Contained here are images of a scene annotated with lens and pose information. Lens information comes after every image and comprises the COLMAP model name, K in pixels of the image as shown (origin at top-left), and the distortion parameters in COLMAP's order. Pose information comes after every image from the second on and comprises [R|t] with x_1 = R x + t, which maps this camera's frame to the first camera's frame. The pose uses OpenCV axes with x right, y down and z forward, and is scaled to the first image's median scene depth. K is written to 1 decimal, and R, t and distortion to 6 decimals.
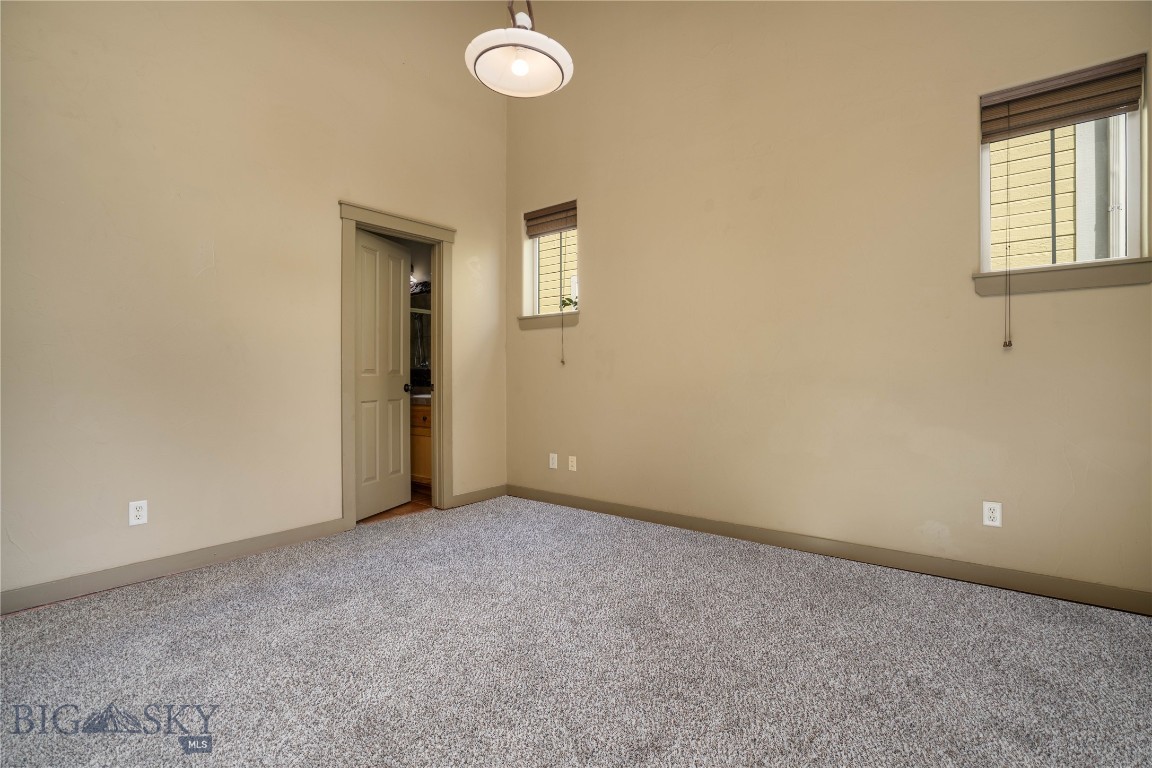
lens RADIAL K [[555.0, 0, 576.7], [0, 555.0, 381.9], [0, 0, 1]] dist [0.001445, 0.000482]
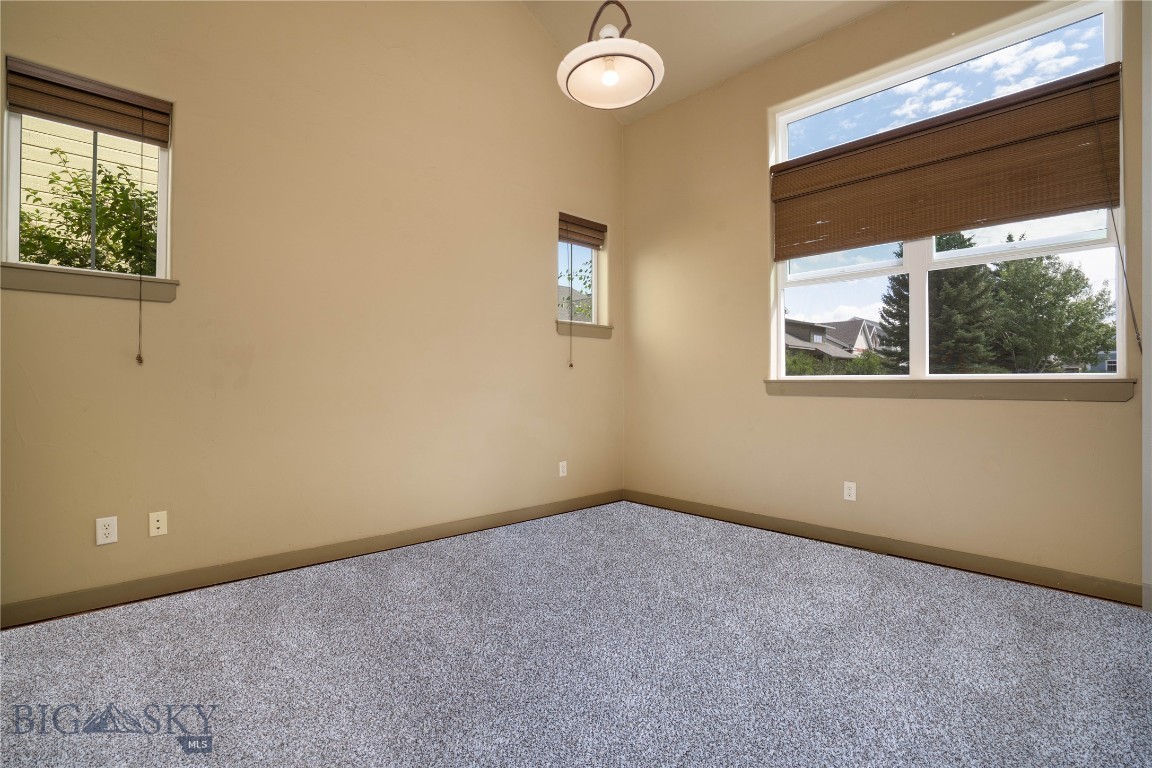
lens RADIAL K [[555.0, 0, 579.8], [0, 555.0, 379.7], [0, 0, 1]] dist [0.001445, 0.000482]
pose [[0.157137, 0.008063, 0.987544, -0.781303], [0.004114, 0.999953, -0.008819, -0.008506], [-0.987568, 0.005448, 0.157097, 0.628333]]
